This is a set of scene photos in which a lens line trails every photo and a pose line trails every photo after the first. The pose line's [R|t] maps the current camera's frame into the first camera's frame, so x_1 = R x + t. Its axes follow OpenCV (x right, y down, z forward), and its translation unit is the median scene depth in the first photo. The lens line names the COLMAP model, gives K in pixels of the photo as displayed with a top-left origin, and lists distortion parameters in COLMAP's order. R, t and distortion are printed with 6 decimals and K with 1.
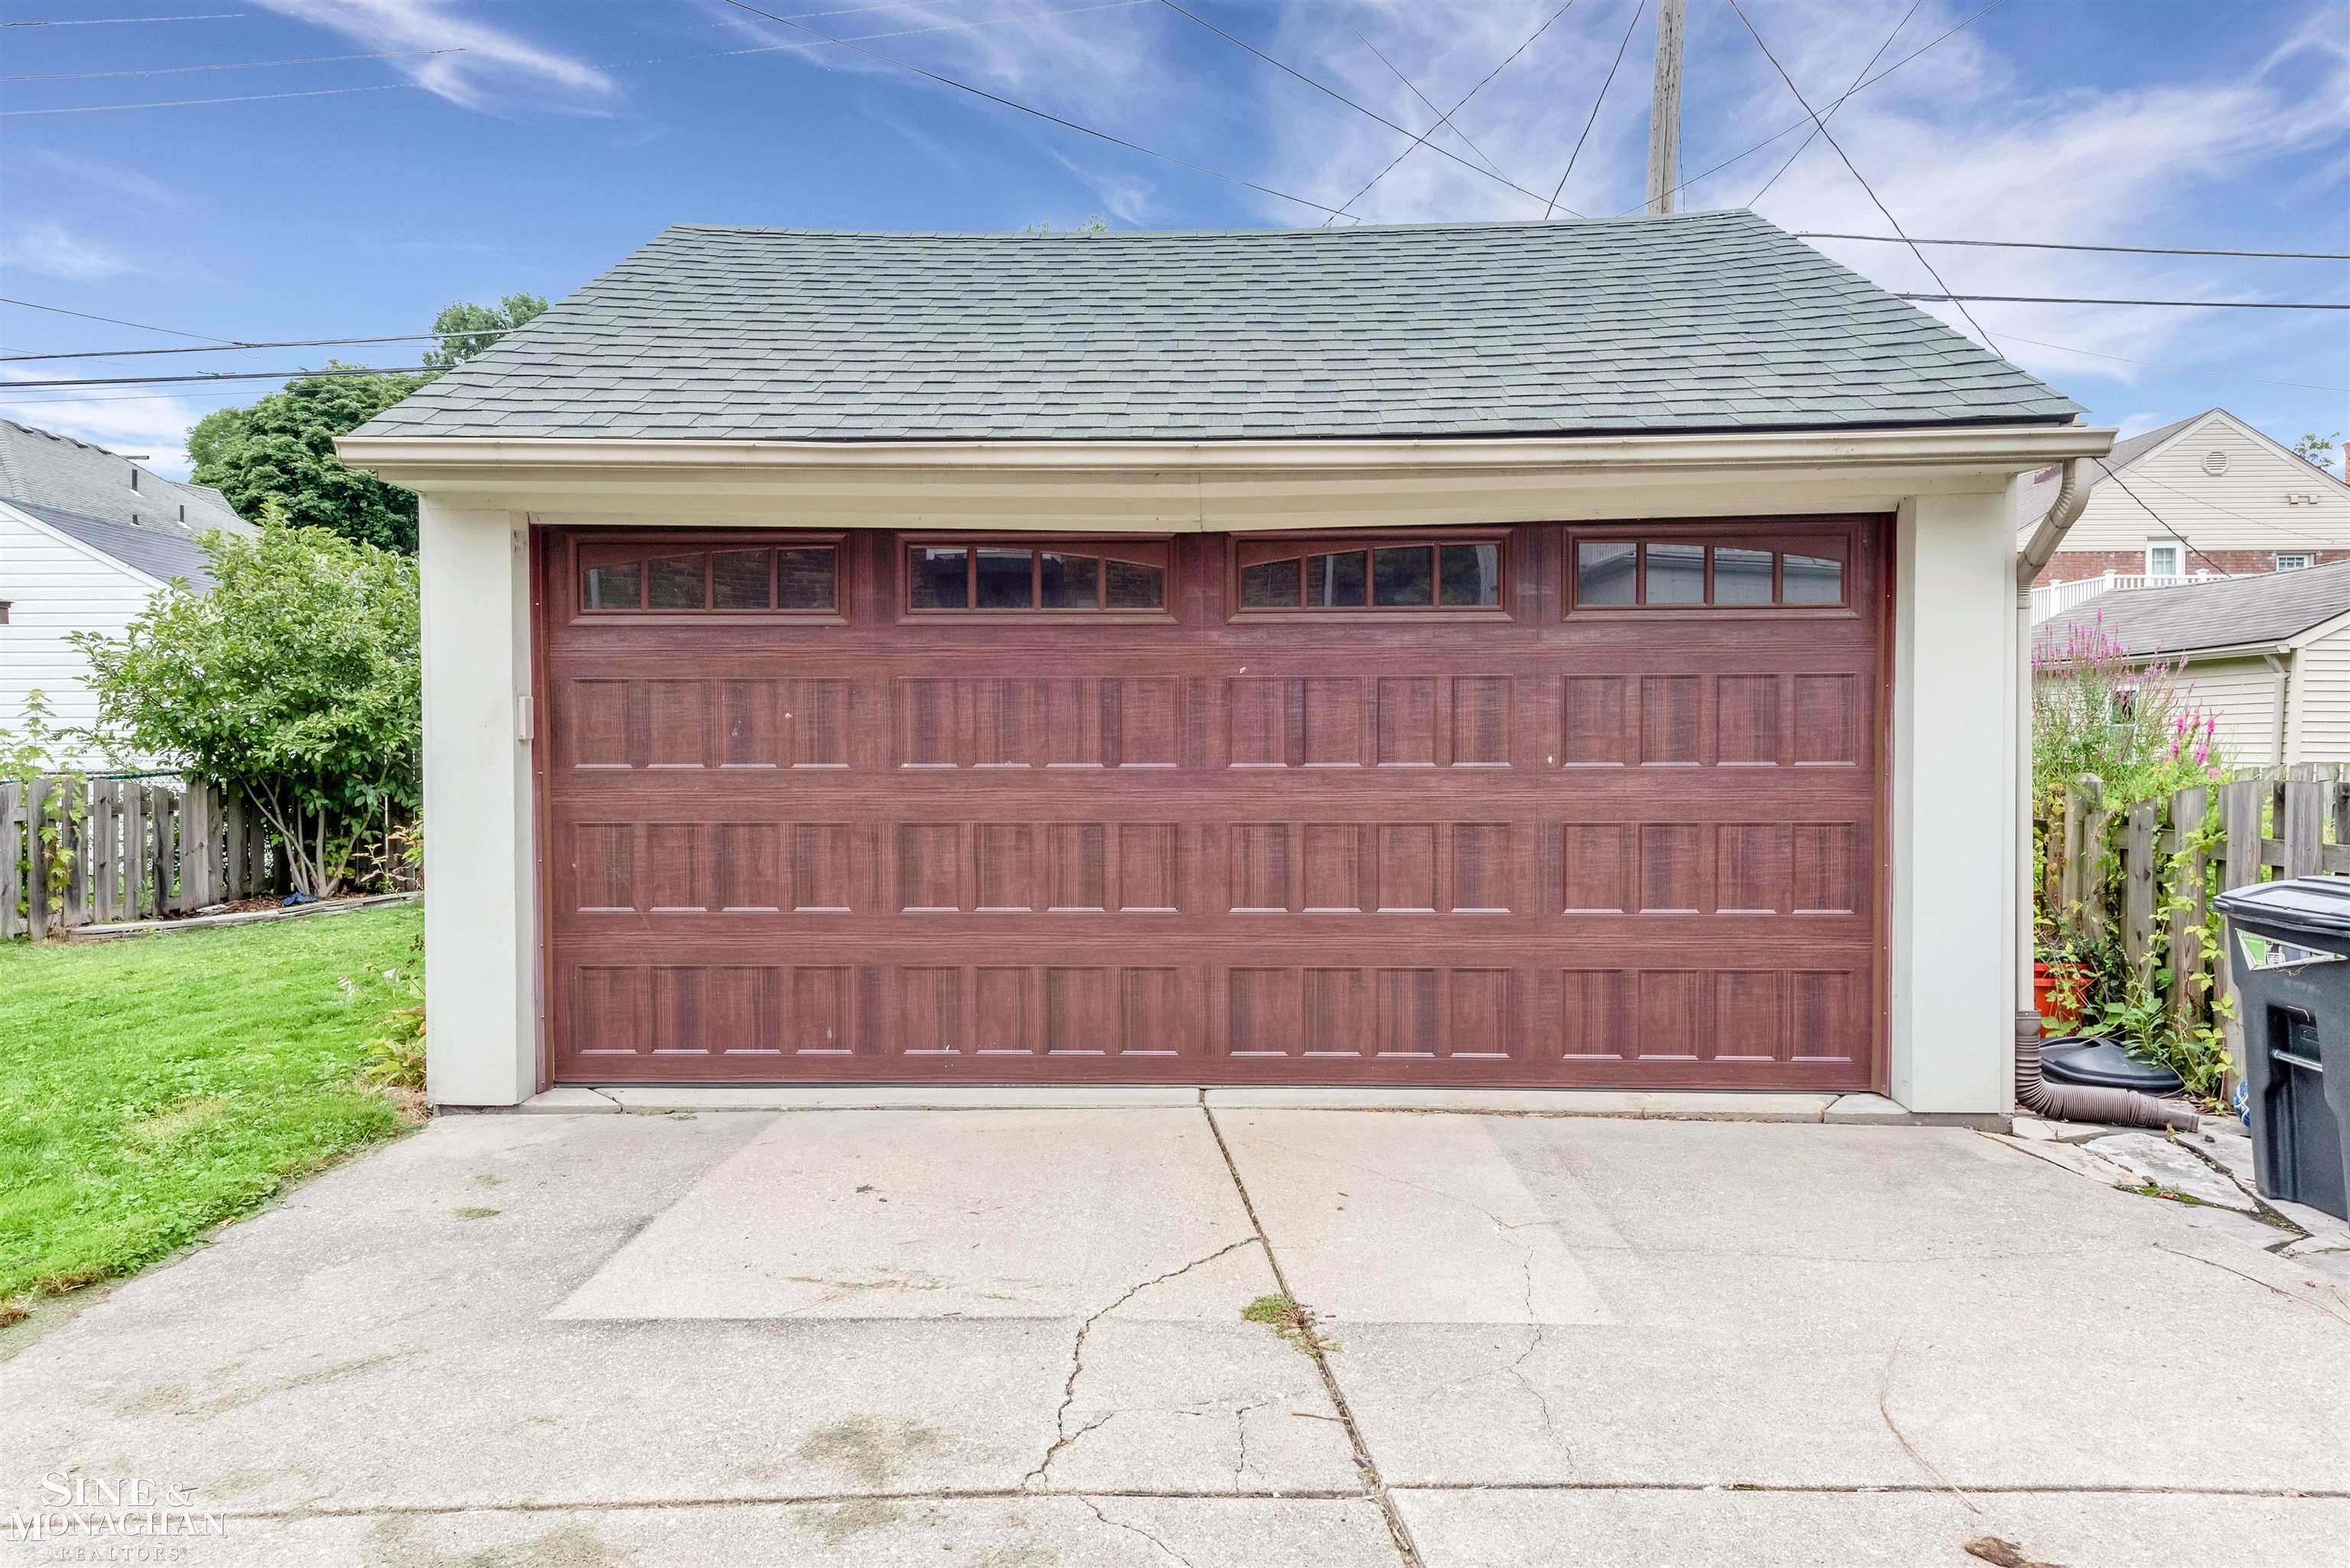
lens RADIAL K [[1499.1, 0, 1175.1], [0, 1499.1, 779.8], [0, 0, 1]] dist [0.026174, -0.001546]
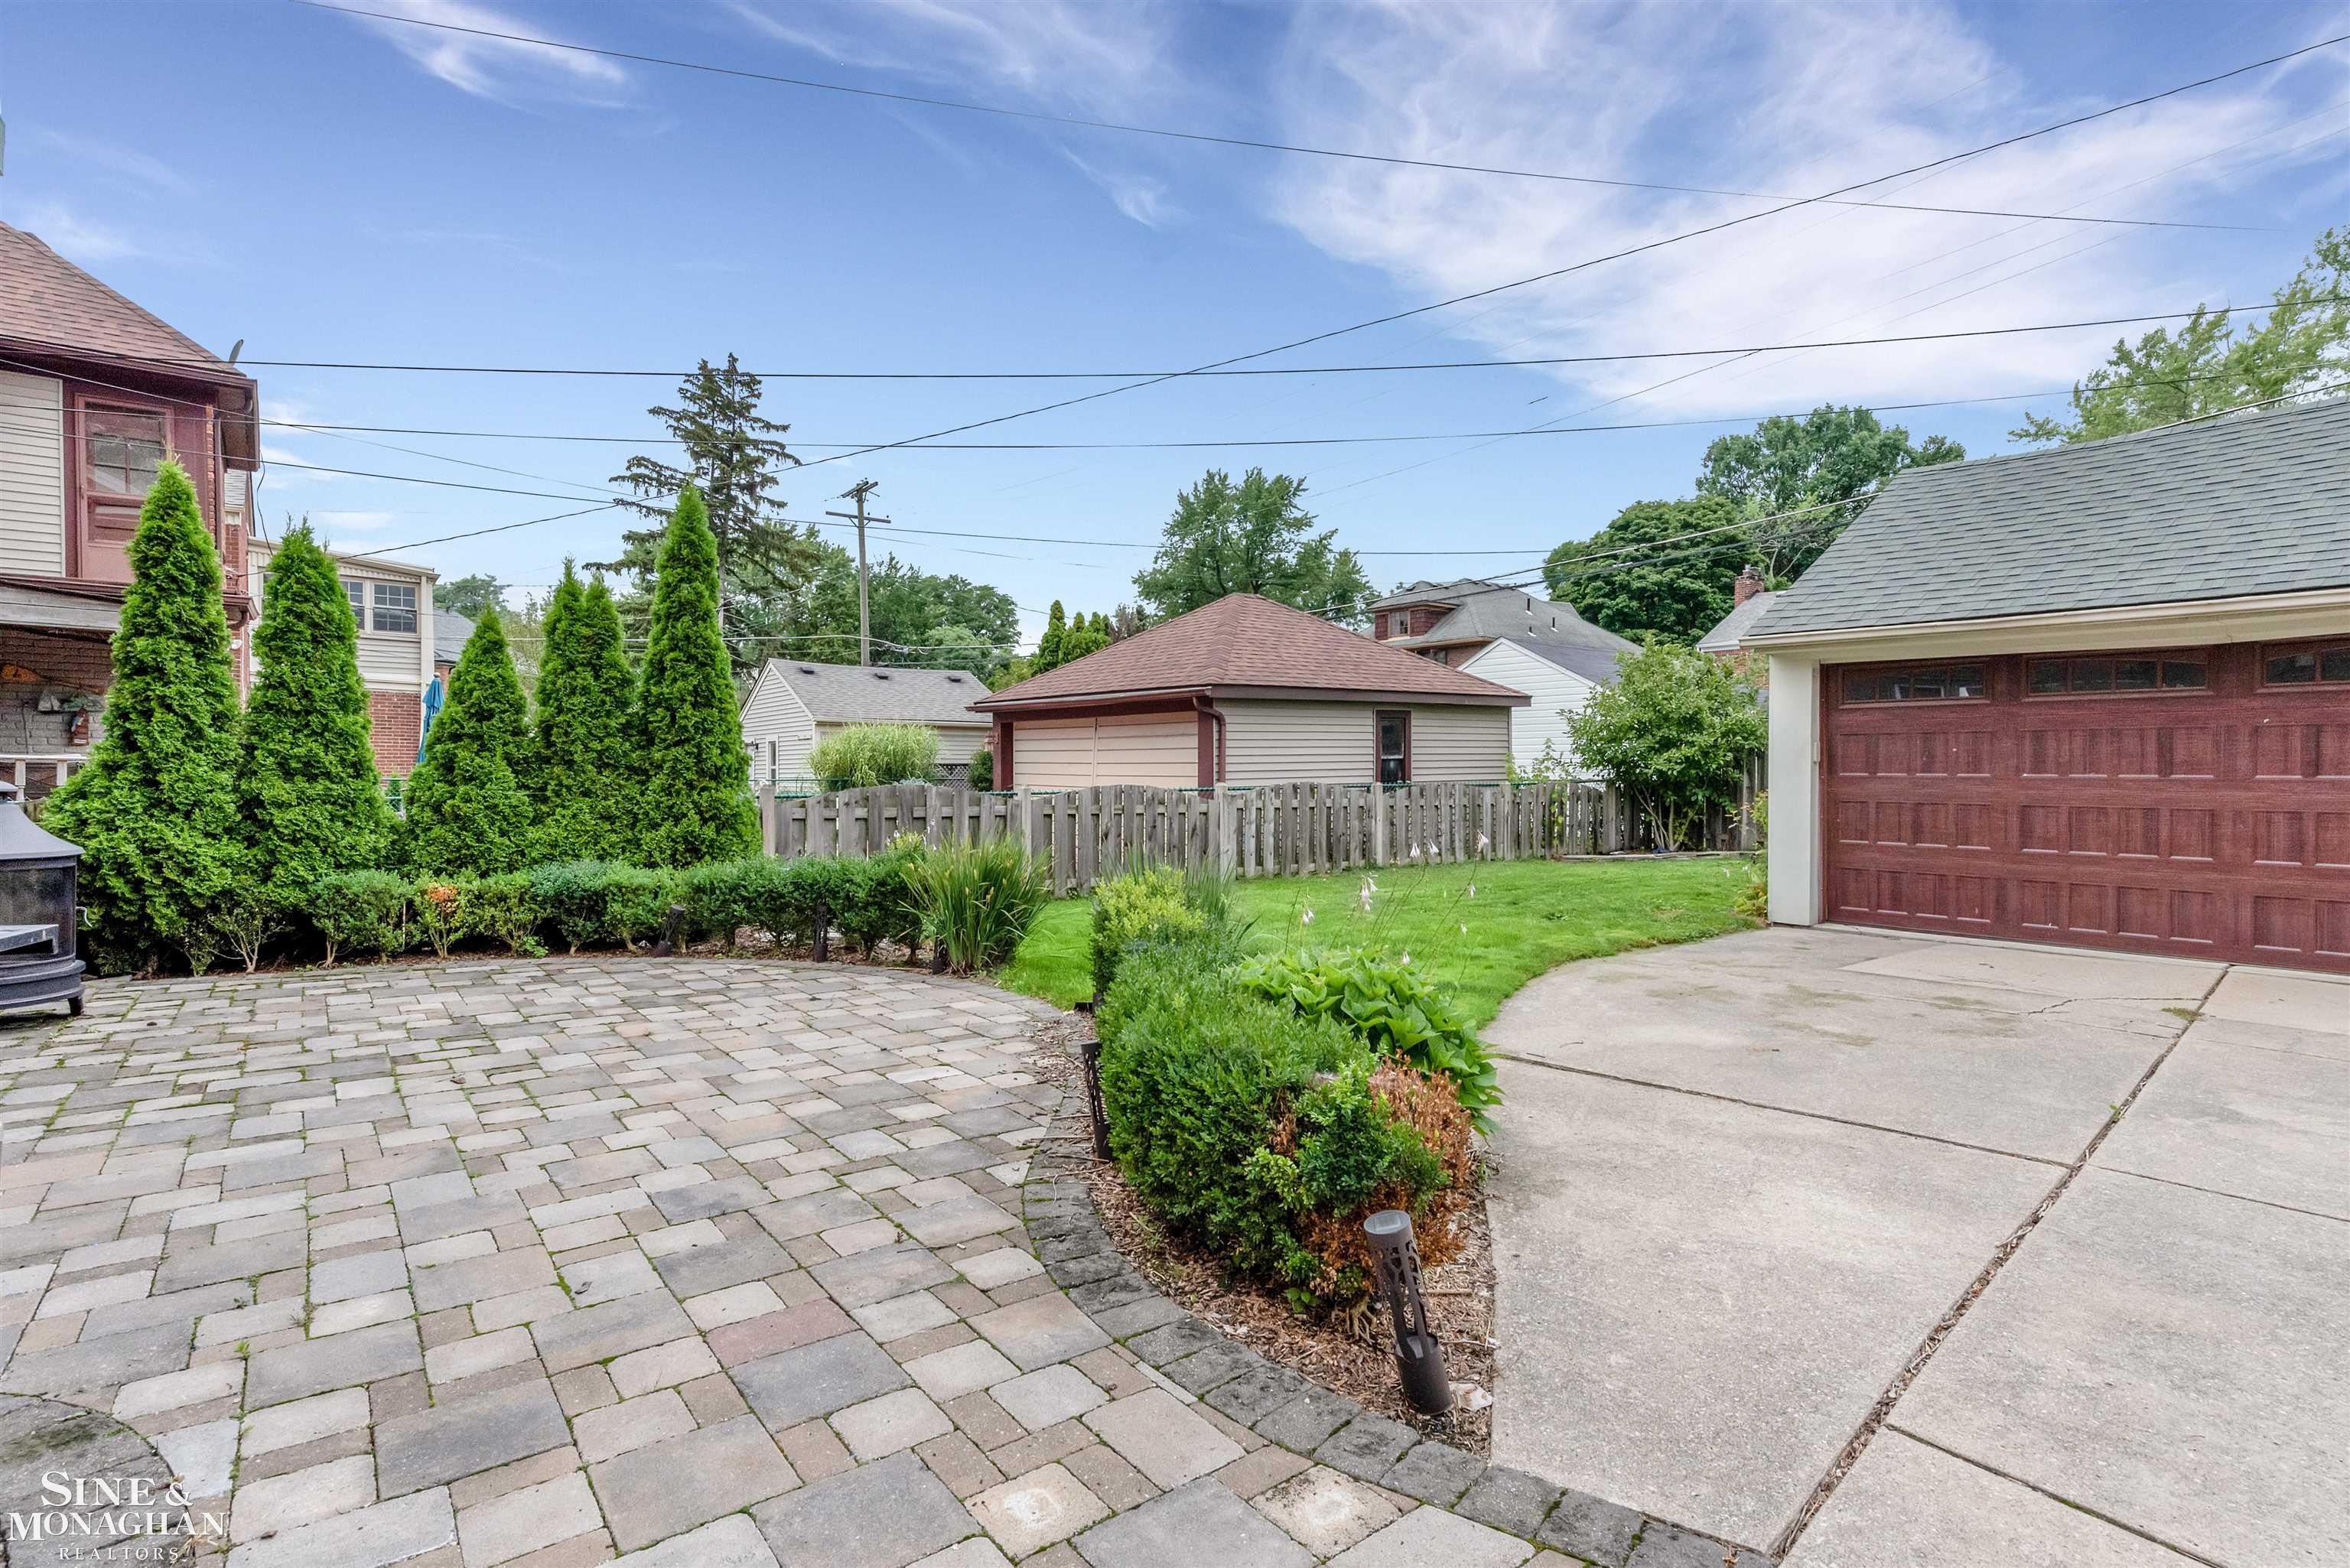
lens RADIAL K [[1162.5, 0, 1164.7], [0, 1162.5, 780.4], [0, 0, 1]] dist [0.006645, -0.001258]
pose [[0.635602, 0.012304, -0.771919, 0.272109], [-0.022539, 0.999743, -0.002623, 0.025861], [0.771688, 0.019066, 0.635715, -0.799271]]
